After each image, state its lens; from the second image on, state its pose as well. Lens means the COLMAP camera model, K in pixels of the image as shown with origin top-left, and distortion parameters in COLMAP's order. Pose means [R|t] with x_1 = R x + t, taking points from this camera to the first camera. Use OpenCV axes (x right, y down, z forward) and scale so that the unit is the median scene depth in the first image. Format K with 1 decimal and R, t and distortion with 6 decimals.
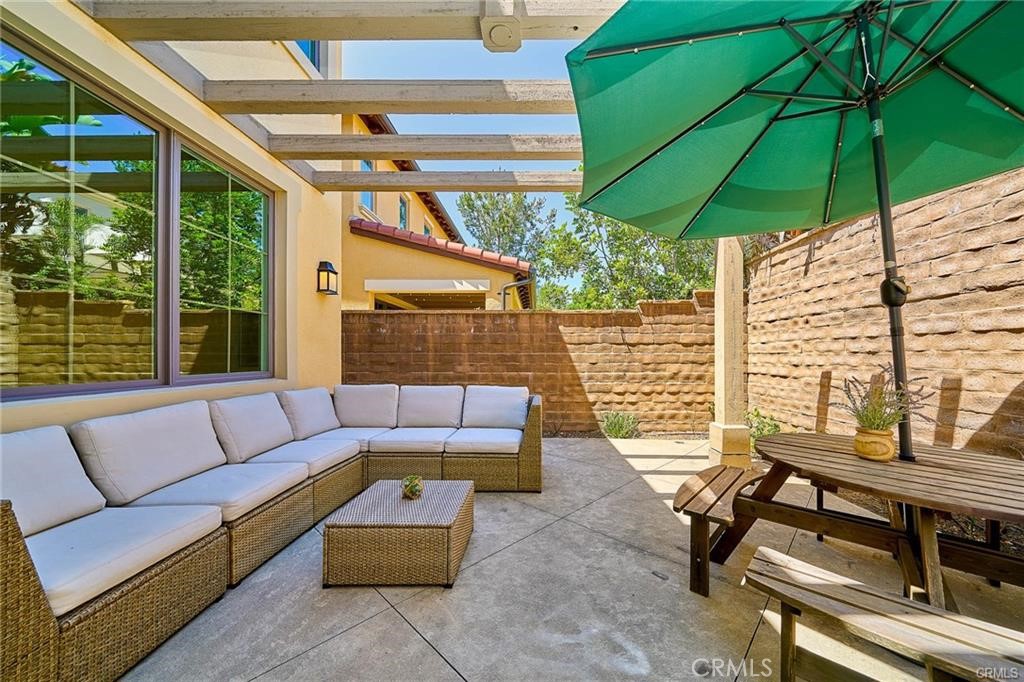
lens RADIAL K [[356.2, 0, 537.0], [0, 356.2, 357.5], [0, 0, 1]] dist [0.002458, -0.001635]
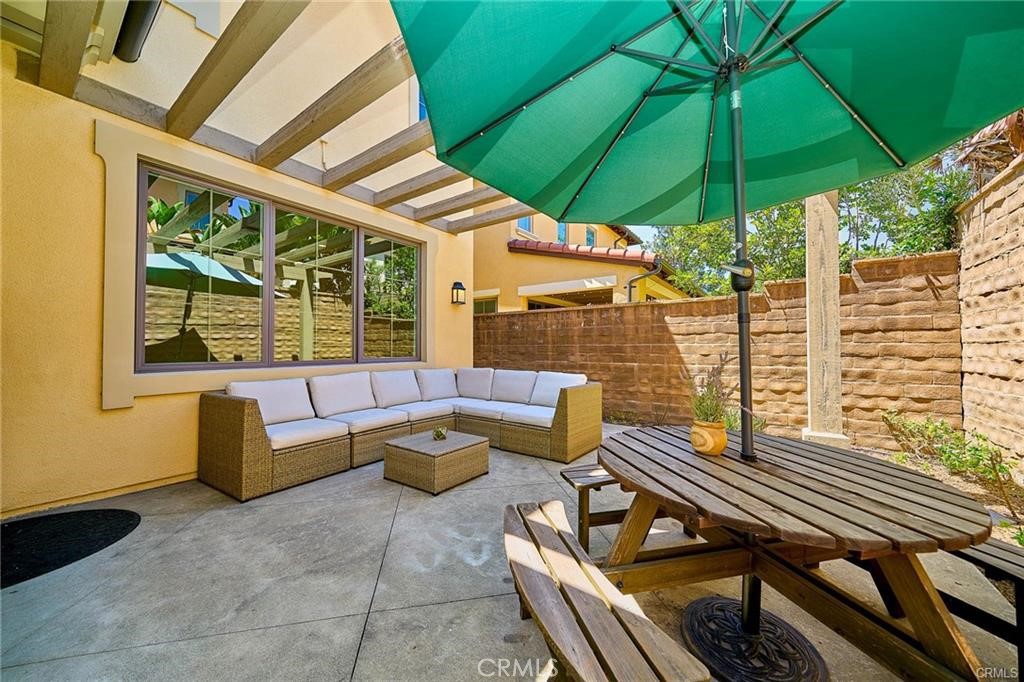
lens RADIAL K [[356.2, 0, 533.6], [0, 356.2, 343.9], [0, 0, 1]] dist [0.002458, -0.001635]
pose [[0.832823, -0.007136, -0.553494, 0.313719], [-0.001437, 0.999886, -0.015054, 0.002307], [0.553538, 0.013332, 0.832717, -0.019548]]
